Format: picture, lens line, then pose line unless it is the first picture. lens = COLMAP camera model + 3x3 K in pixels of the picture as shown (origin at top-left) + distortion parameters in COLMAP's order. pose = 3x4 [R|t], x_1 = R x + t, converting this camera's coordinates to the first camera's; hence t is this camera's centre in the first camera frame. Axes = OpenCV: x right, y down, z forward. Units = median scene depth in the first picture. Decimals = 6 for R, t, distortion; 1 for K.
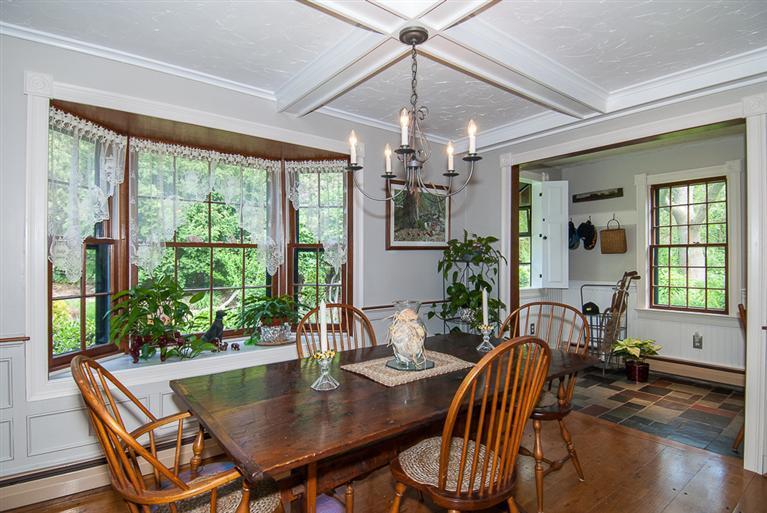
lens RADIAL K [[398.1, 0, 383.7], [0, 398.1, 259.9], [0, 0, 1]] dist [0.003443, -0.022928]
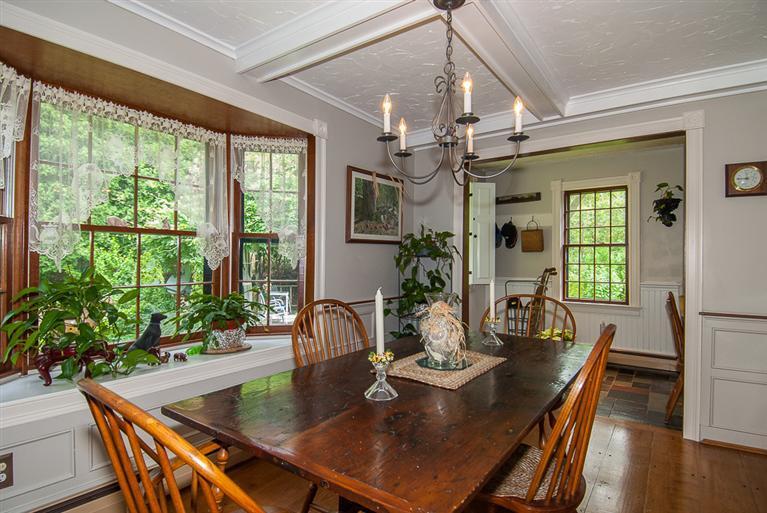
lens RADIAL K [[398.1, 0, 390.5], [0, 398.1, 259.2], [0, 0, 1]] dist [0.003443, -0.022928]
pose [[0.959559, 0.008379, 0.281381, -0.153883], [-0.007388, 0.999962, -0.004583, 0.017146], [-0.281409, 0.002319, 0.959585, 0.089008]]
